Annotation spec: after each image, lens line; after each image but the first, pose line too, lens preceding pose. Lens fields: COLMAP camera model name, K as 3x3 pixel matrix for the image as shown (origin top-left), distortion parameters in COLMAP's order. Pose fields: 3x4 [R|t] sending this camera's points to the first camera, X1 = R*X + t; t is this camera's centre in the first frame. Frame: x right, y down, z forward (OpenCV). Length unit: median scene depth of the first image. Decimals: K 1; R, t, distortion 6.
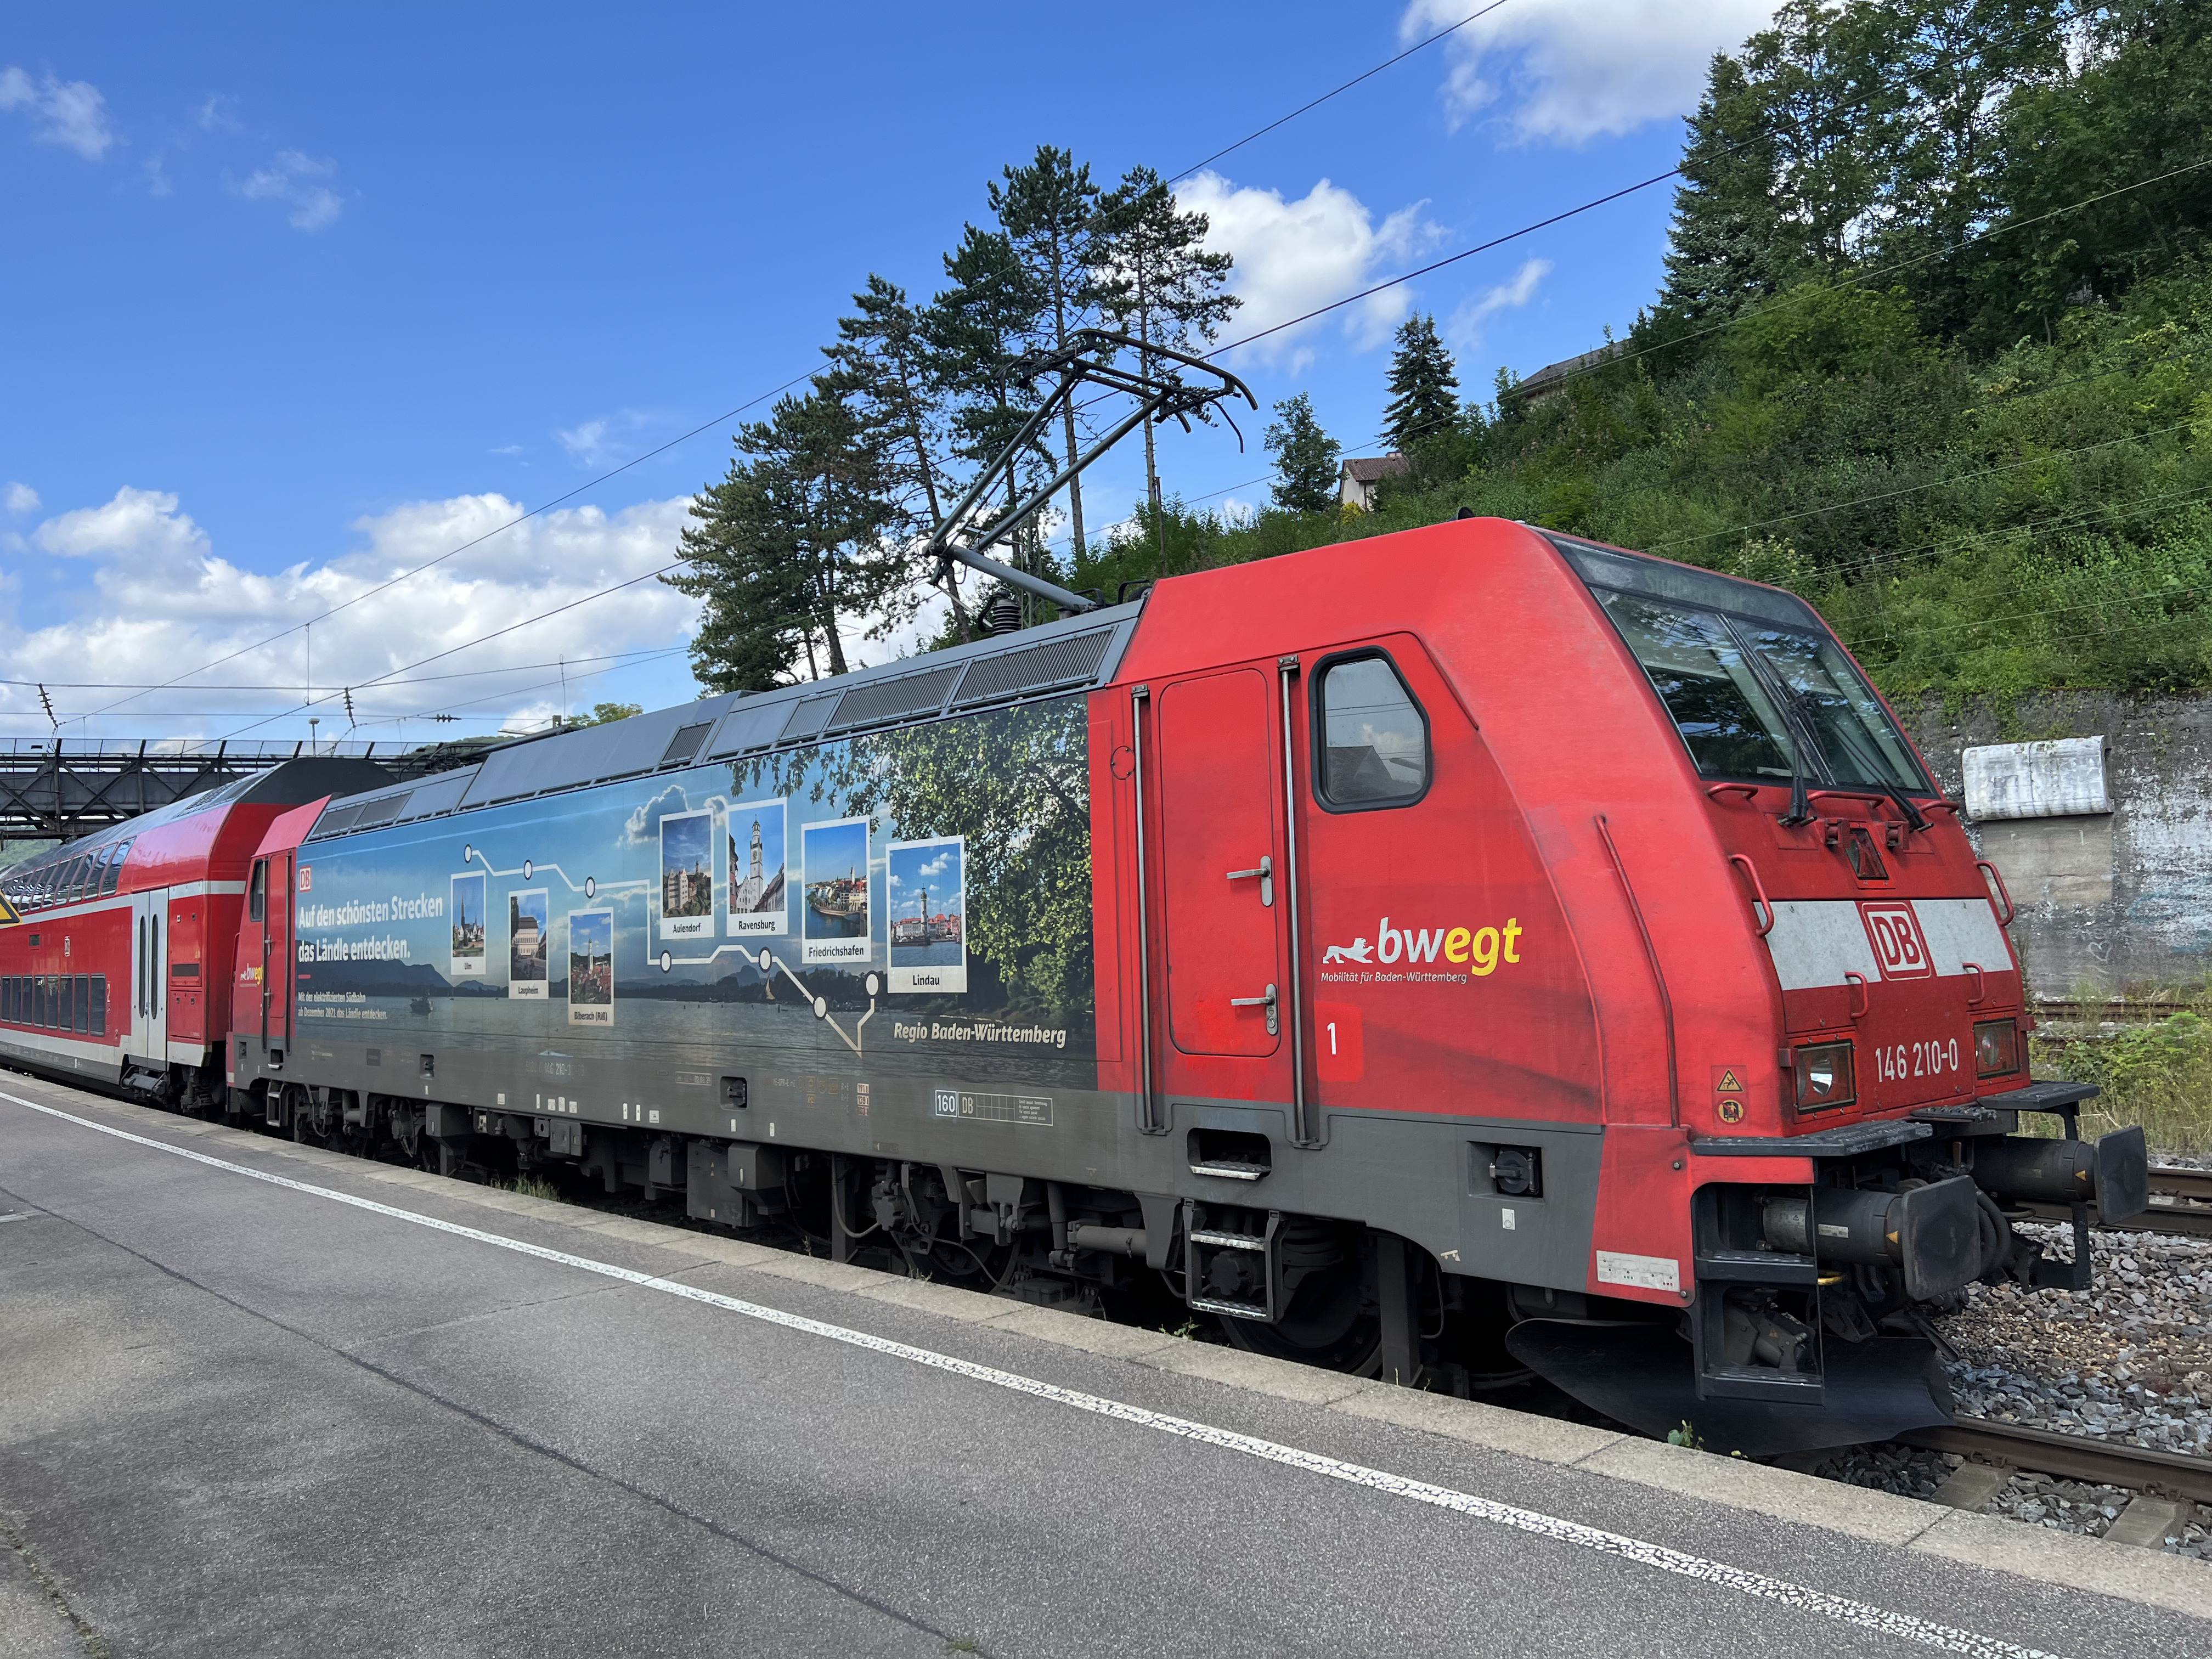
lens RADIAL K [[1674.5, 0, 1109.8], [0, 1674.5, 819.0], [0, 0, 1]] dist [0.061657, -0.072169]
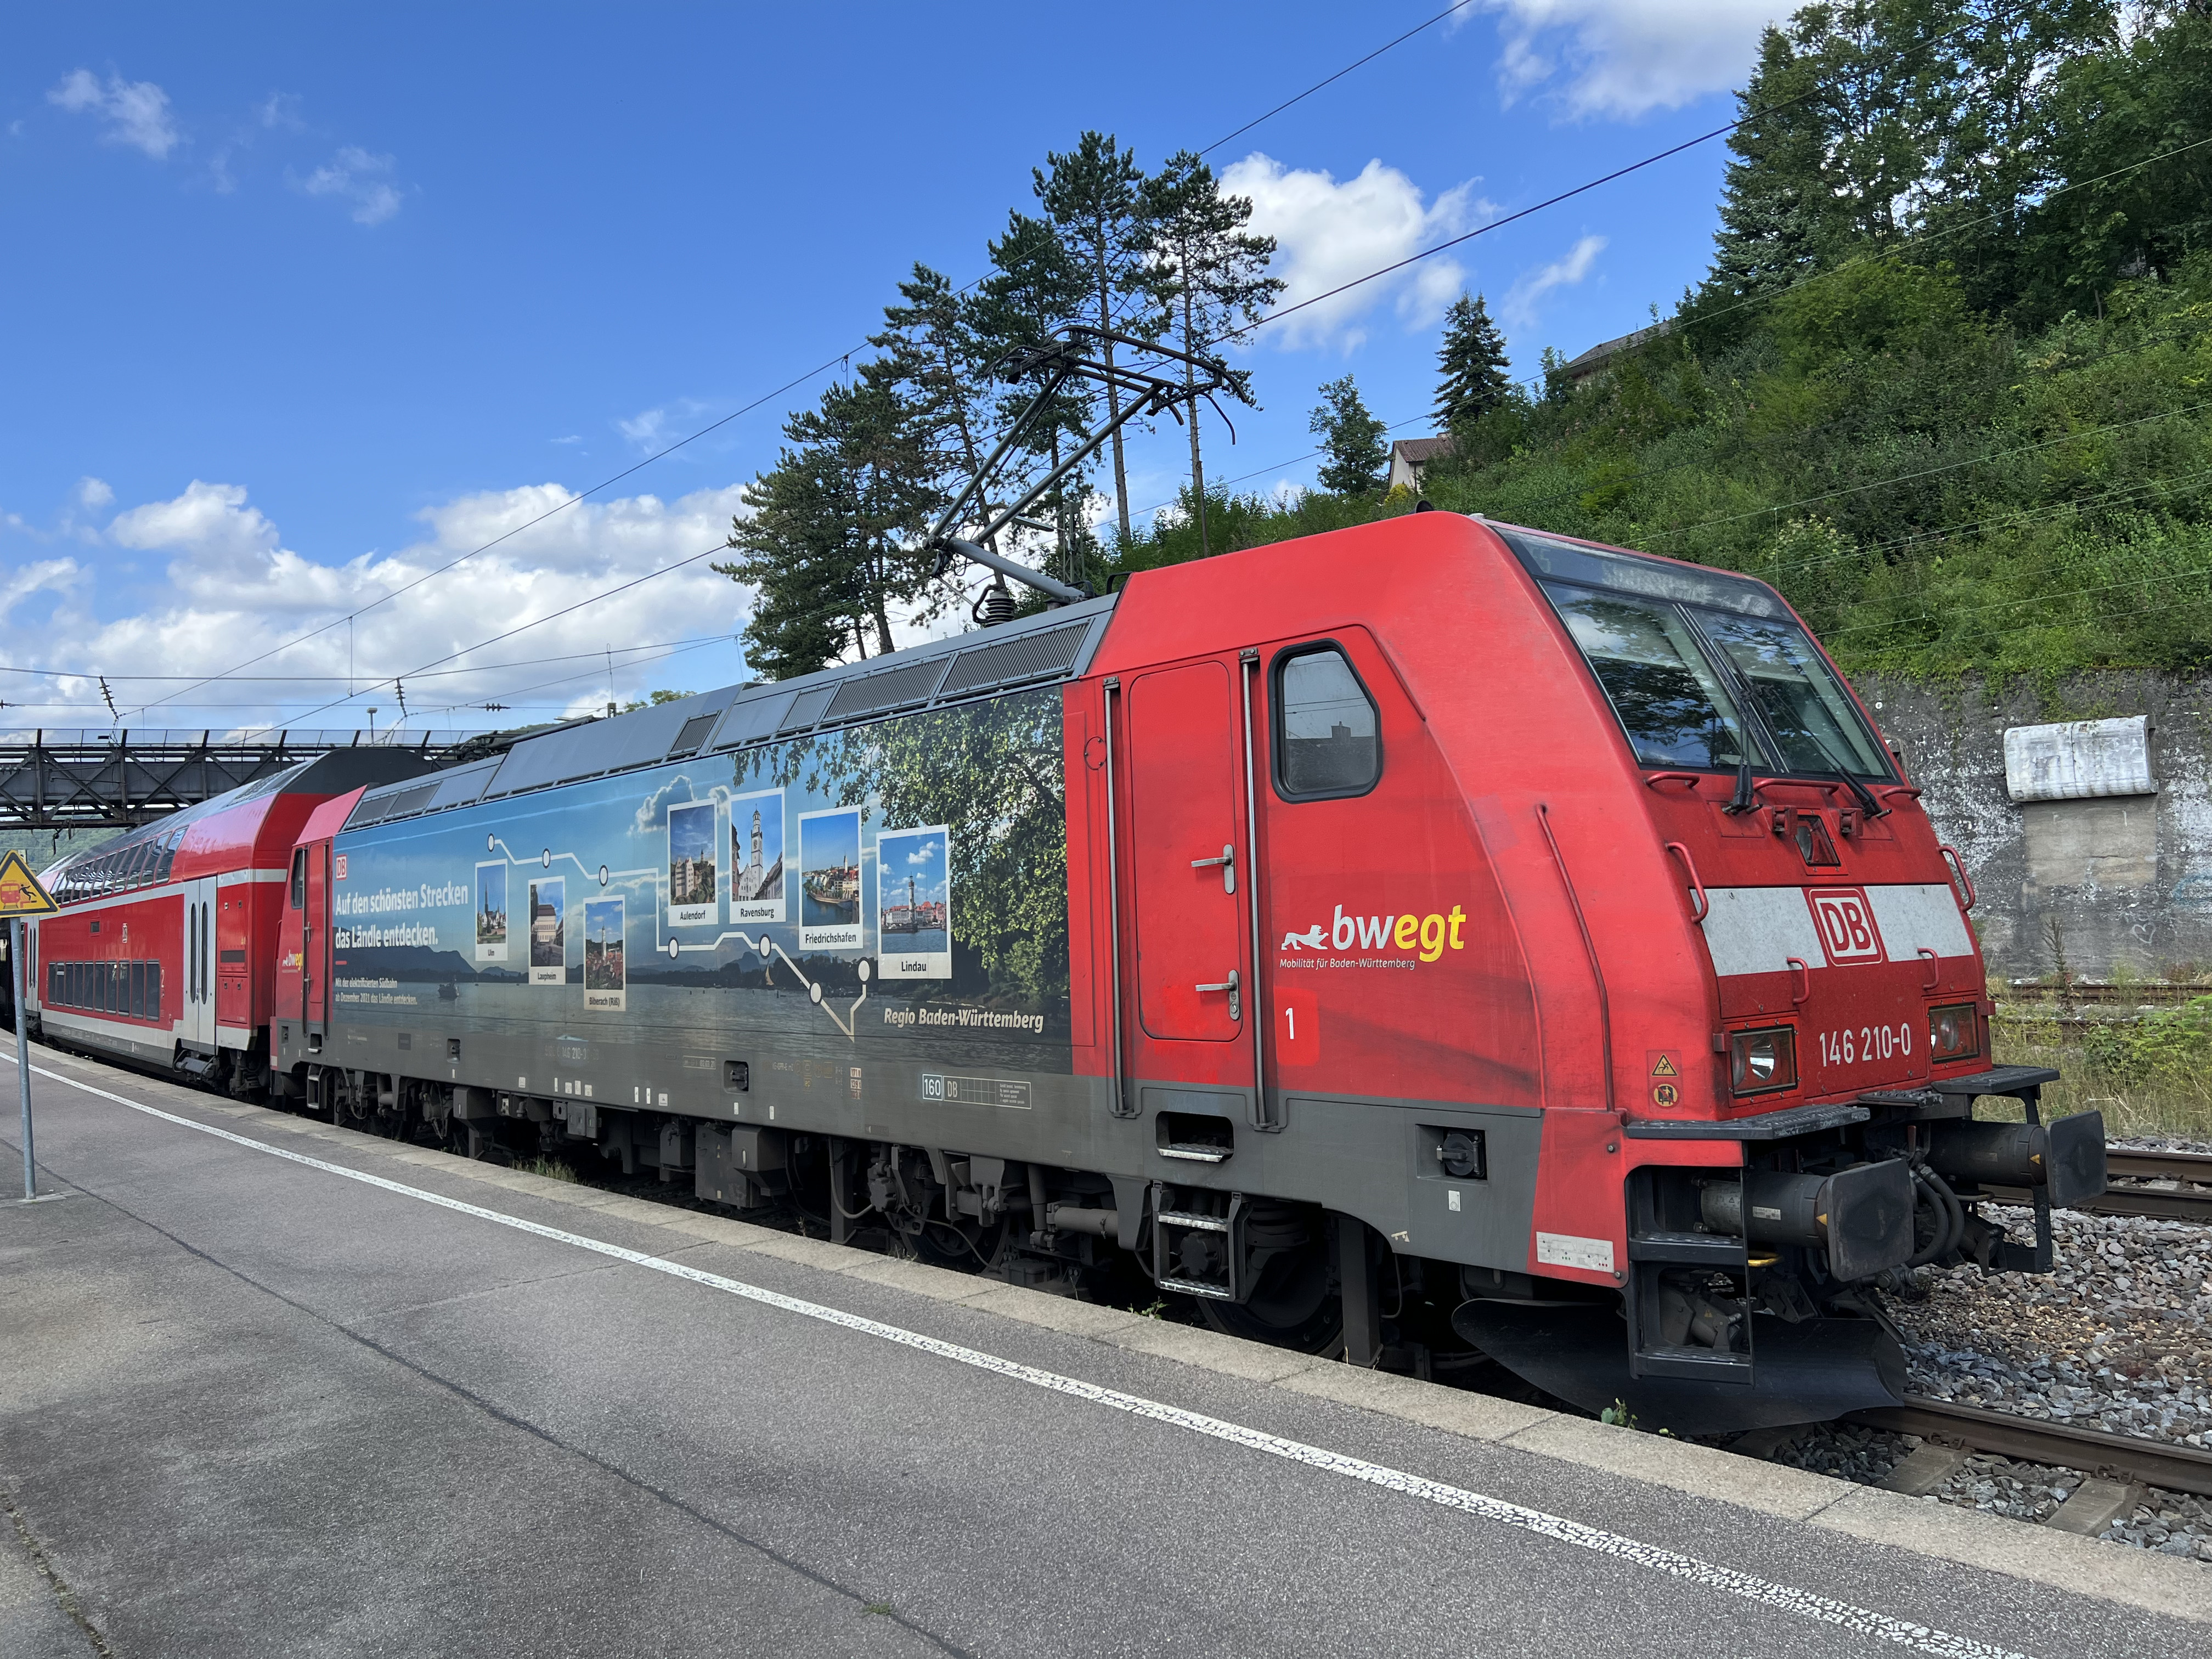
lens RADIAL K [[1674.5, 0, 1117.2], [0, 1674.5, 806.4], [0, 0, 1]] dist [0.061657, -0.072169]
pose [[0.999553, -0.004437, -0.029572, 0.033908], [0.004506, 0.999987, 0.002245, -0.002293], [0.029562, -0.002377, 0.999560, -0.012306]]
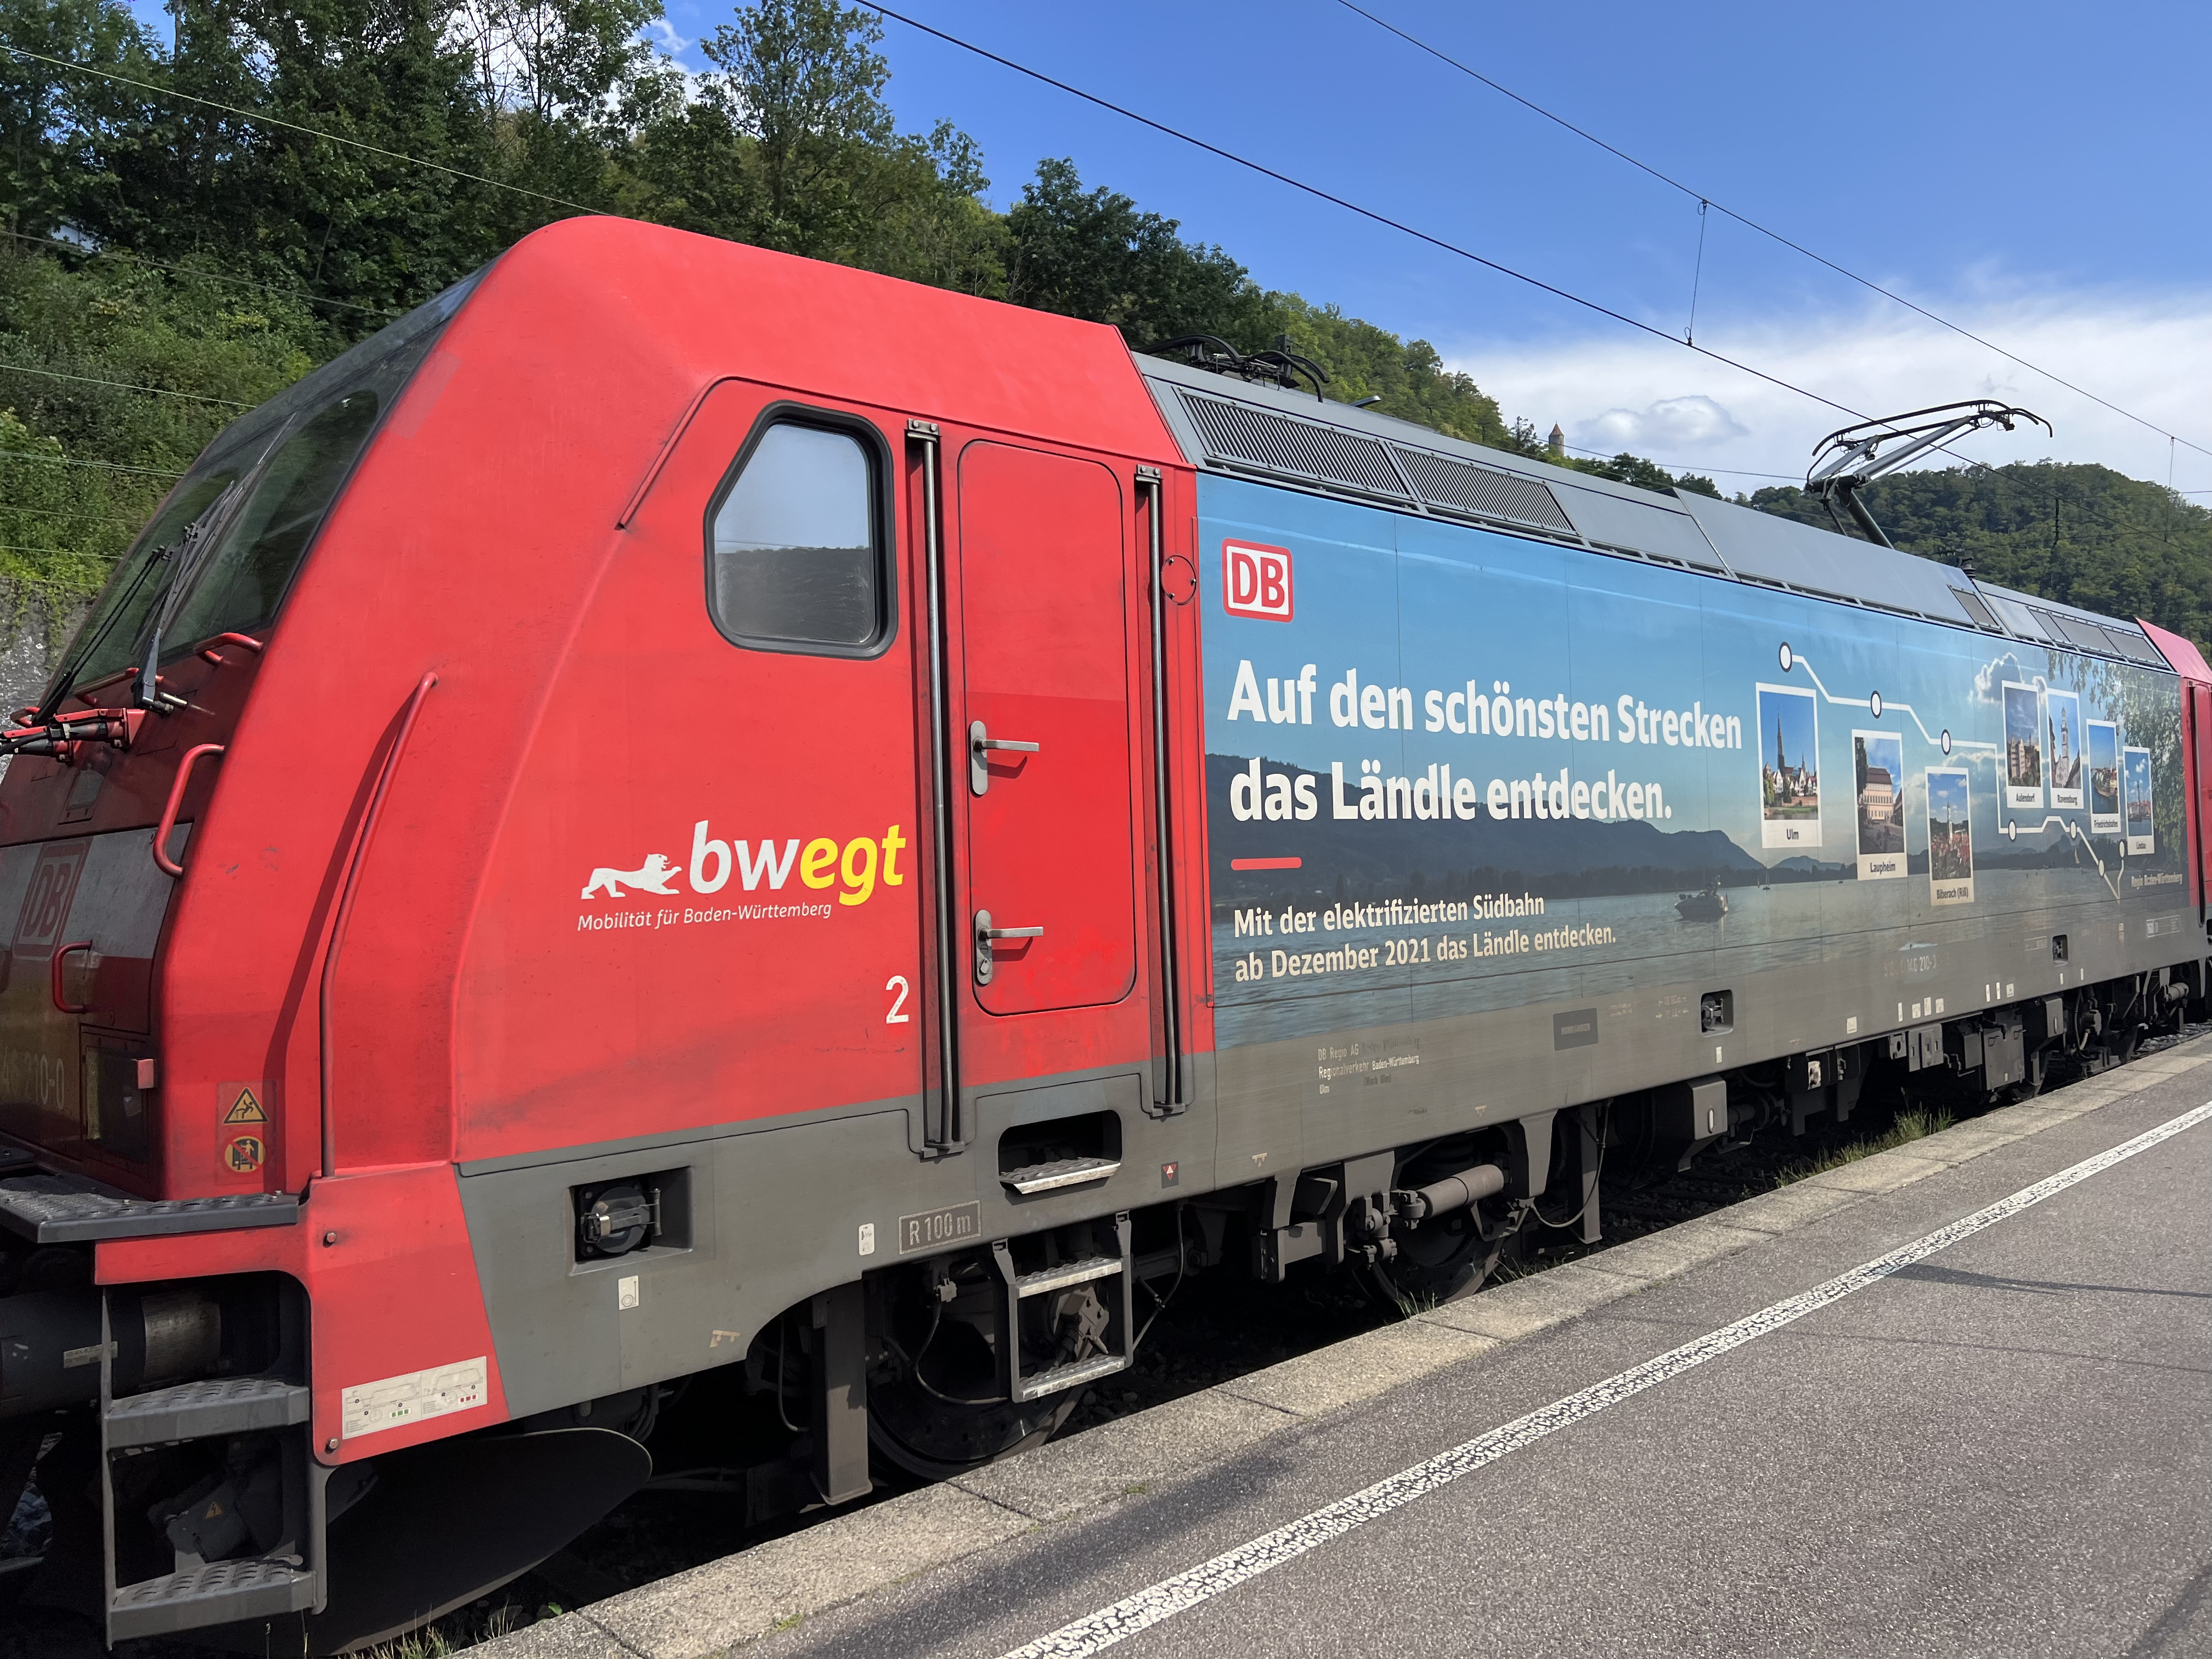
lens RADIAL K [[1674.5, 0, 1169.2], [0, 1674.5, 804.0], [0, 0, 1]] dist [0.061657, -0.072169]
pose [[-0.069113, 0.055423, 0.996068, -1.142023], [-0.050558, 0.996978, -0.058981, 0.143470], [-0.996327, -0.054436, -0.066102, 1.464514]]
